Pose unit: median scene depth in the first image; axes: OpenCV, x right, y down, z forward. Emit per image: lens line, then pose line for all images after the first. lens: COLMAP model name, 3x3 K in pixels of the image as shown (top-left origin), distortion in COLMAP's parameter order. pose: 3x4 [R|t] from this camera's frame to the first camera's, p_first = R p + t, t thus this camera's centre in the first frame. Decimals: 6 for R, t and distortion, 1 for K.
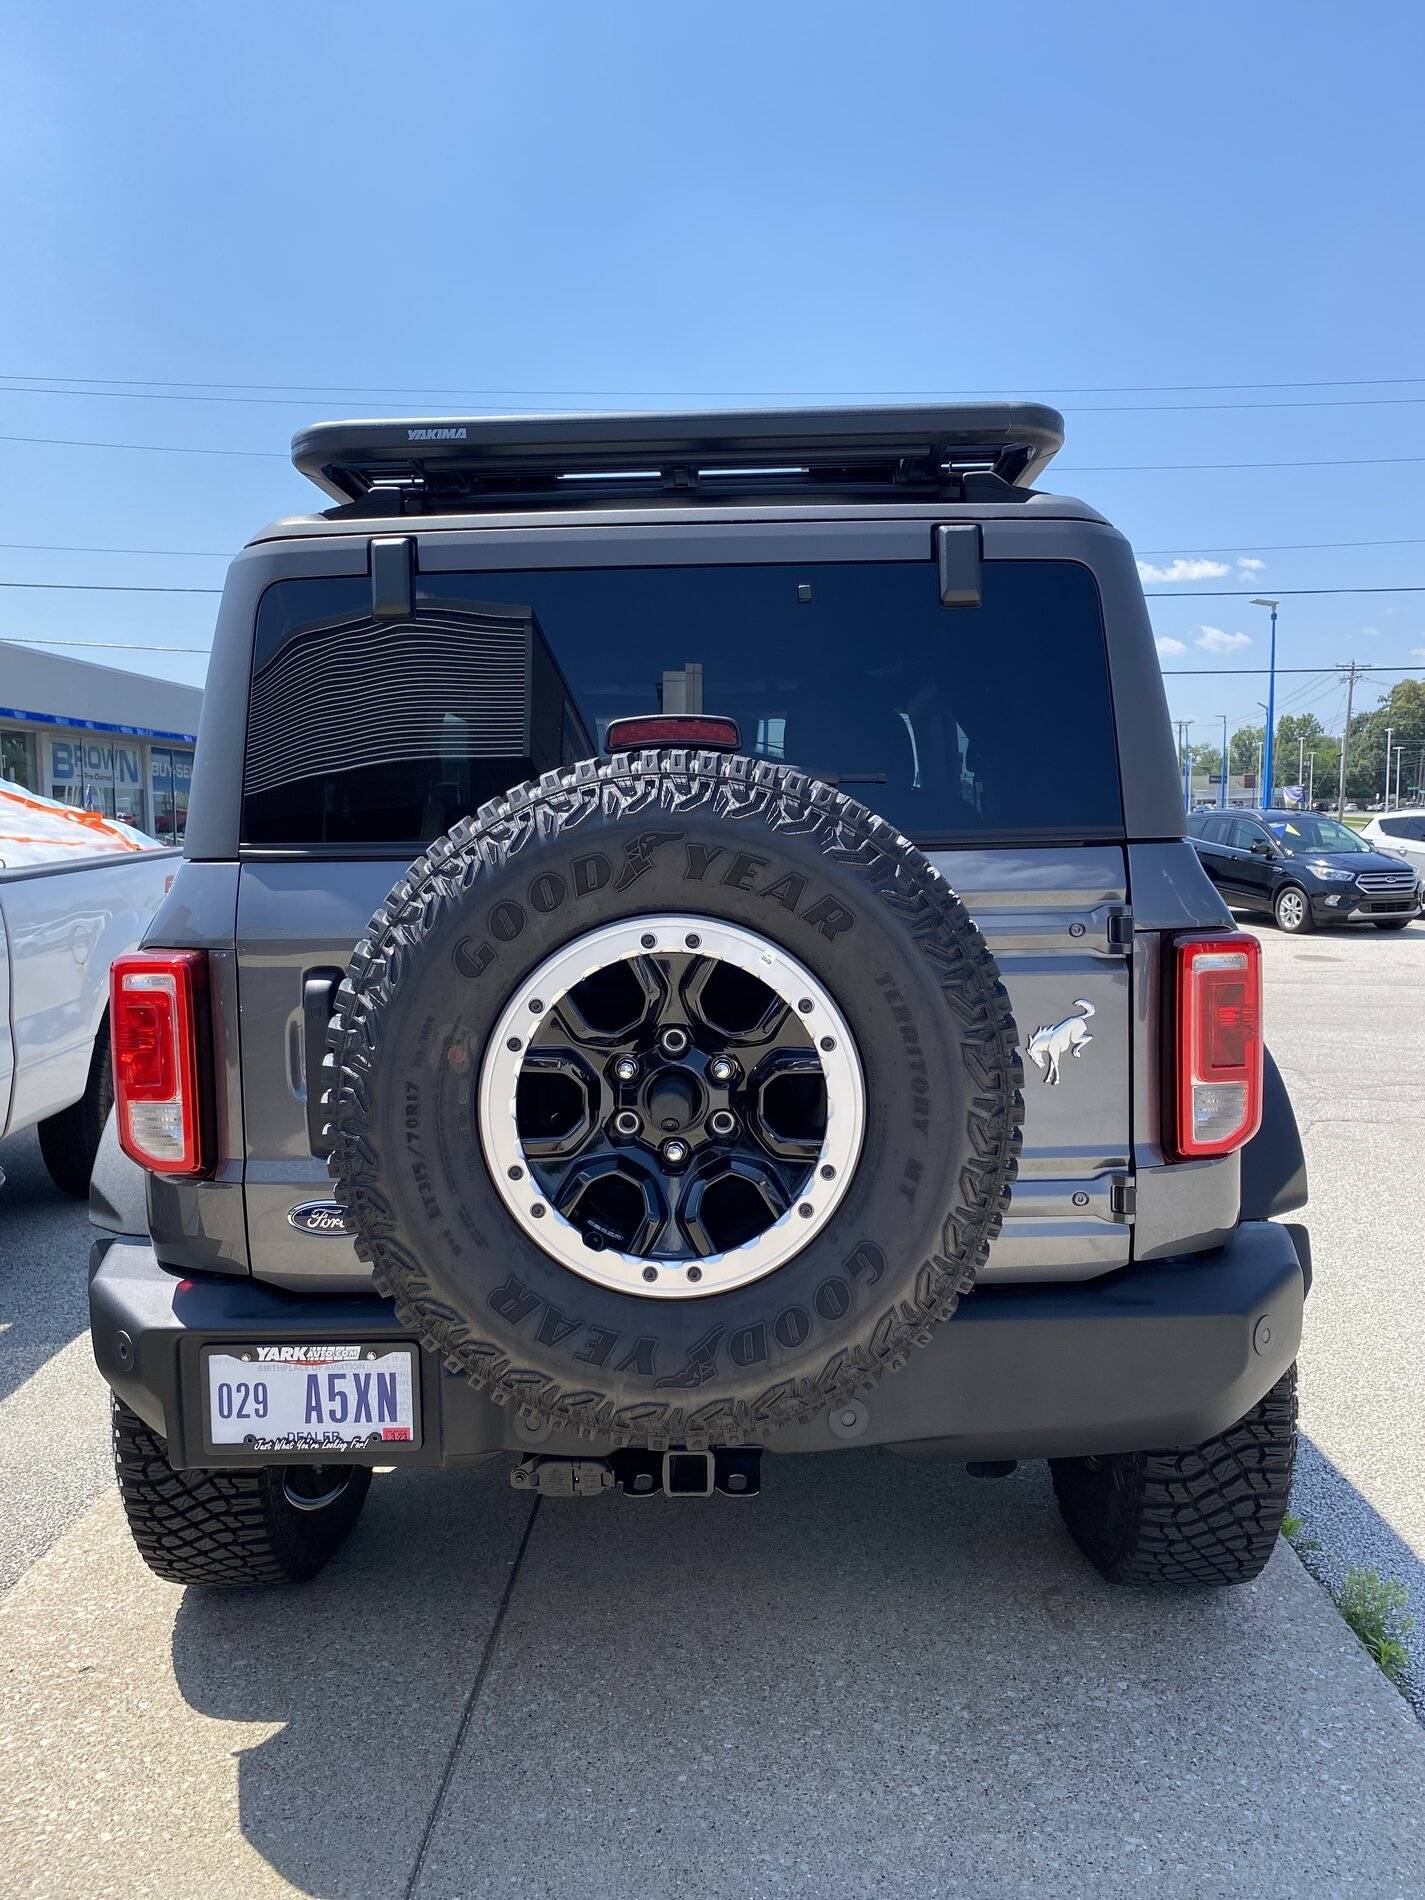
lens RADIAL K [[1477.8, 0, 711.5], [0, 1477.8, 962.4], [0, 0, 1]] dist [0.002975, -0.001517]
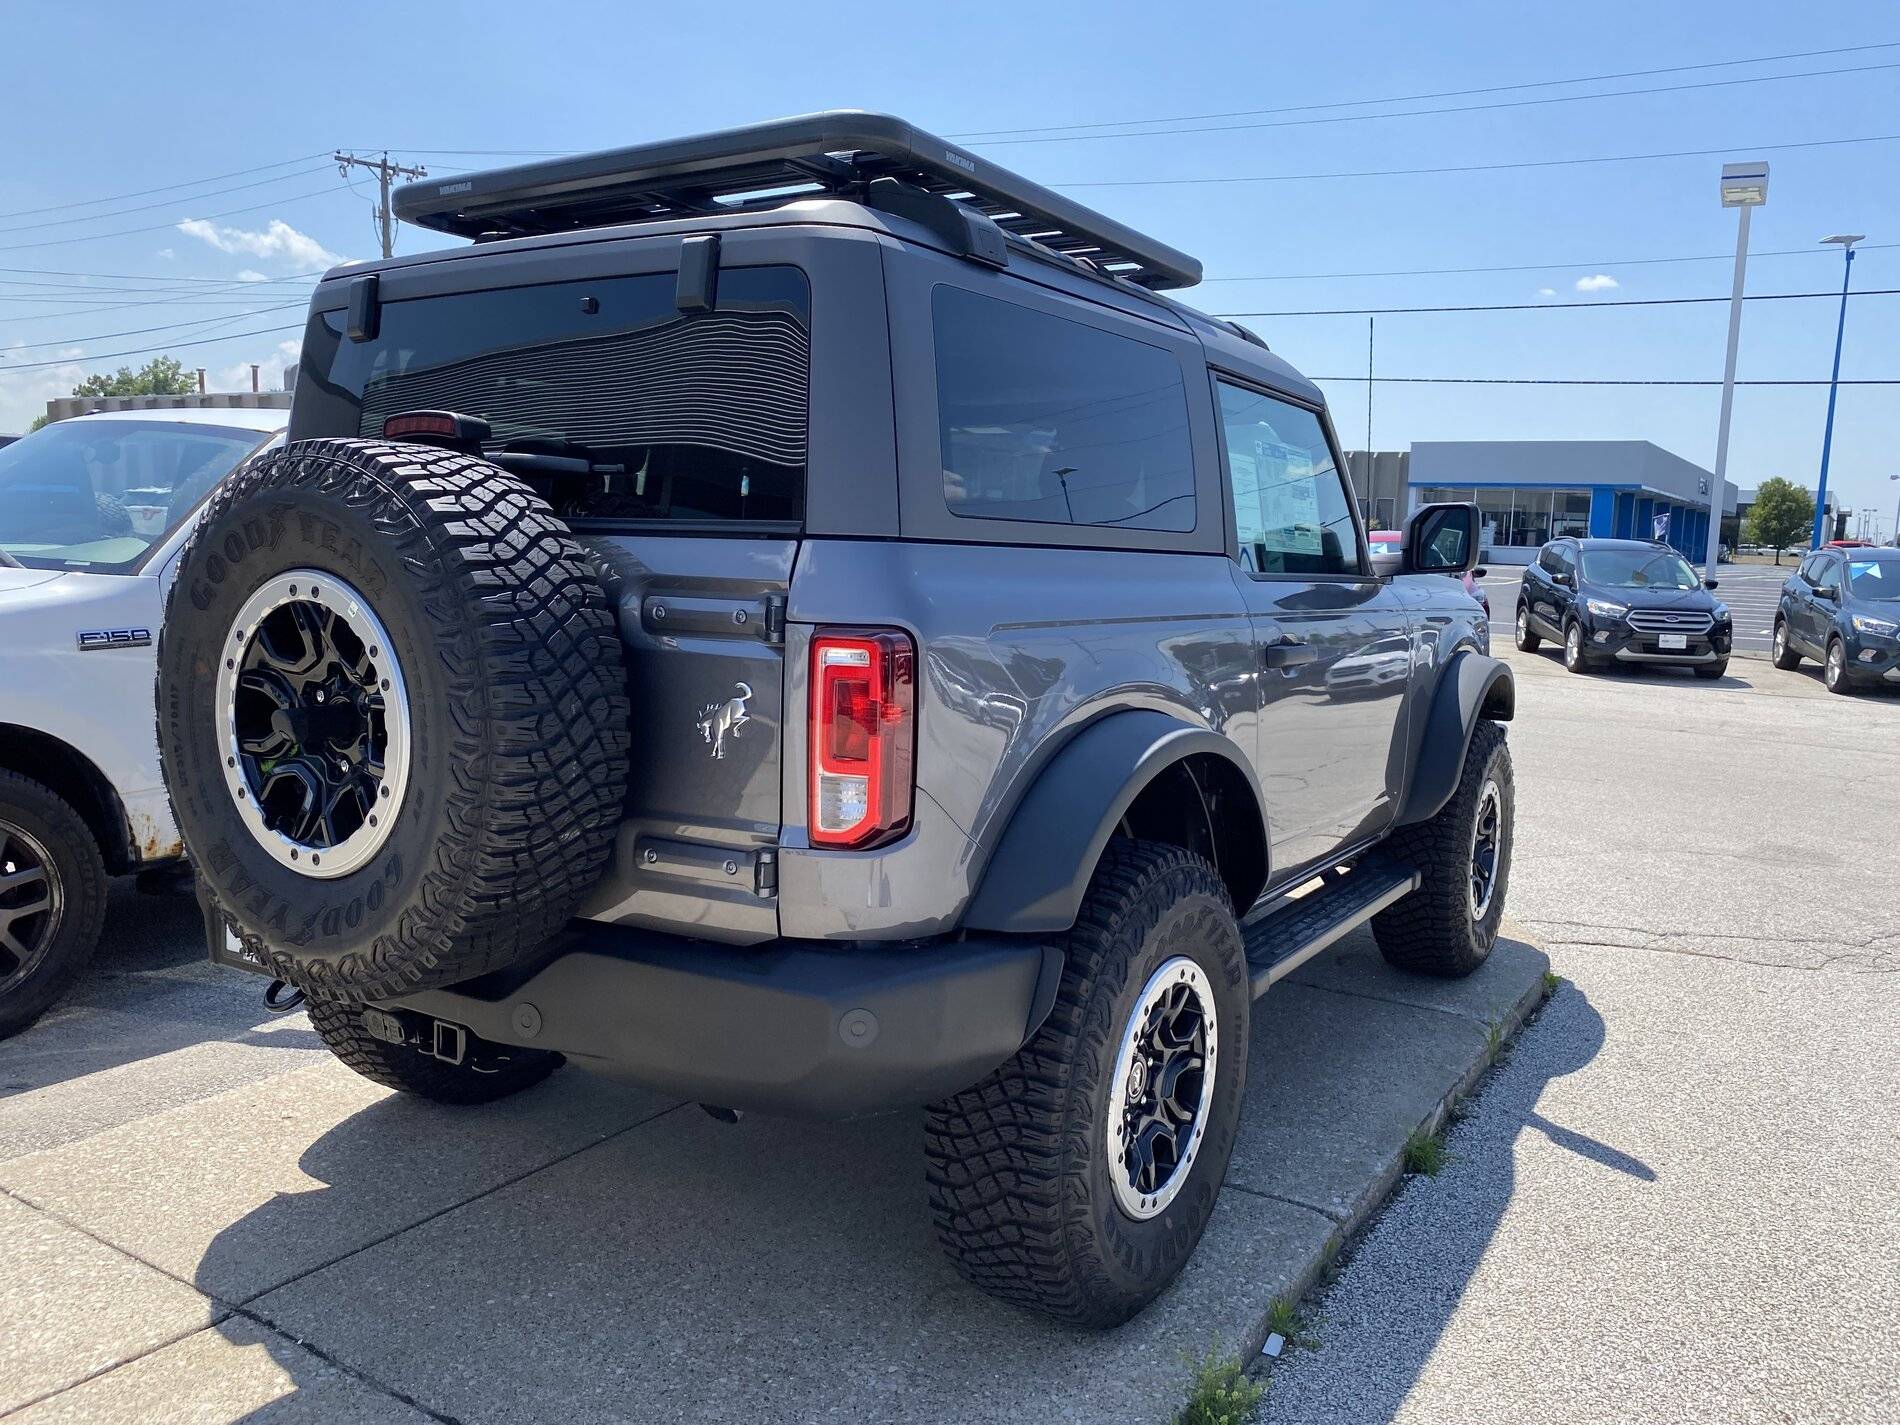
lens RADIAL K [[1477.8, 0, 930.2], [0, 1477.8, 709.5], [0, 0, 1]] dist [0.002975, -0.001517]
pose [[0.850608, 0.097167, -0.516745, 1.062804], [-0.083708, 0.995267, 0.049356, -0.020660], [0.519095, 0.001273, 0.854716, 0.199197]]
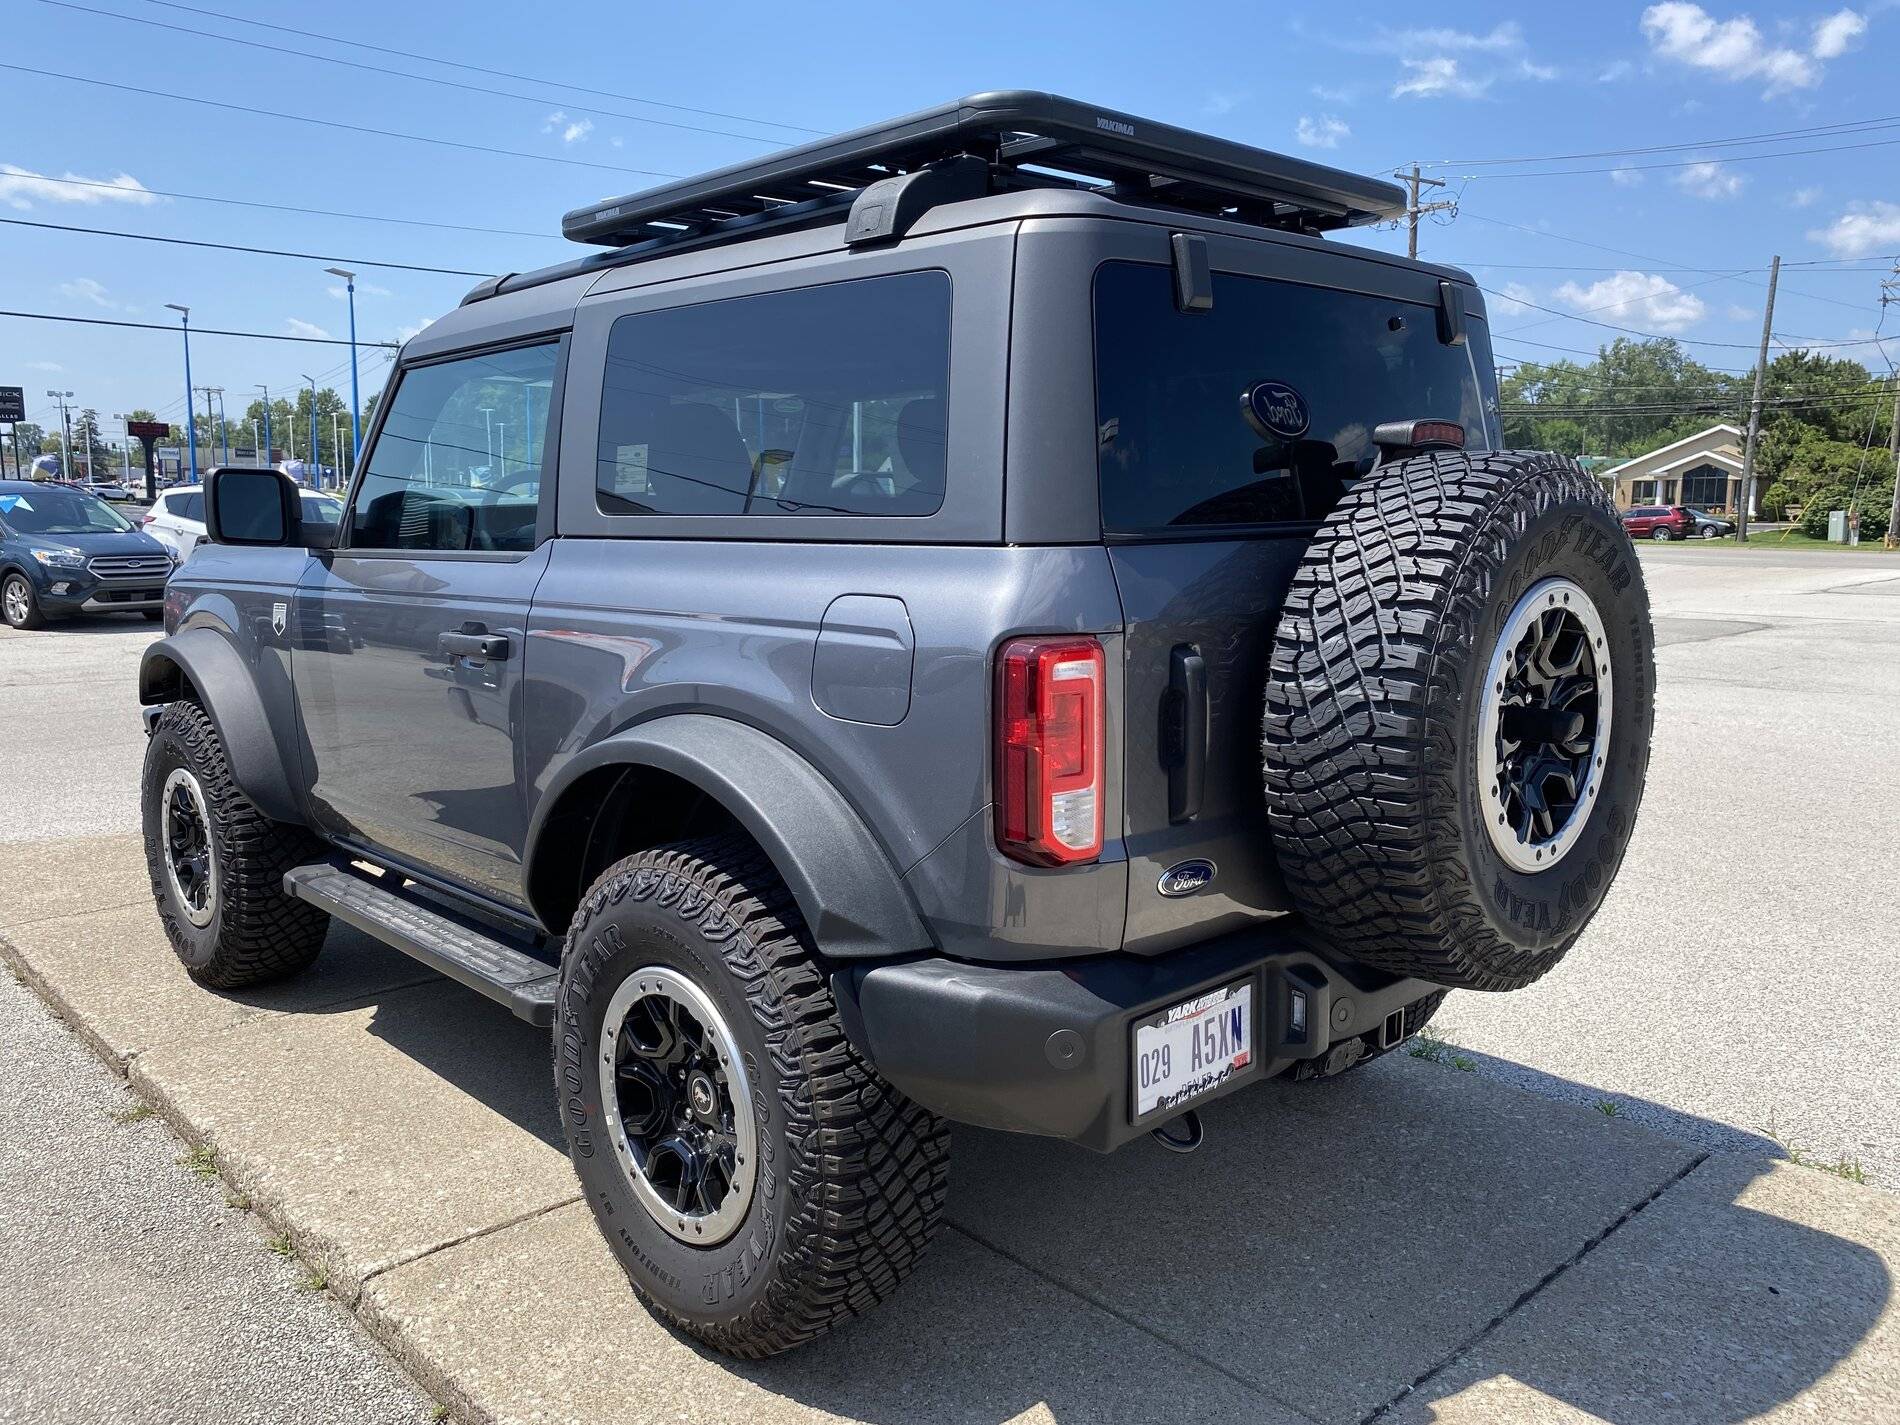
lens RADIAL K [[1477.8, 0, 963.0], [0, 1477.8, 711.7], [0, 0, 1]] dist [0.002975, -0.001517]
pose [[0.701125, -0.088616, 0.707511, -1.321154], [0.054570, 0.996006, 0.070673, -0.036037], [-0.710948, -0.010941, 0.703160, 0.439437]]
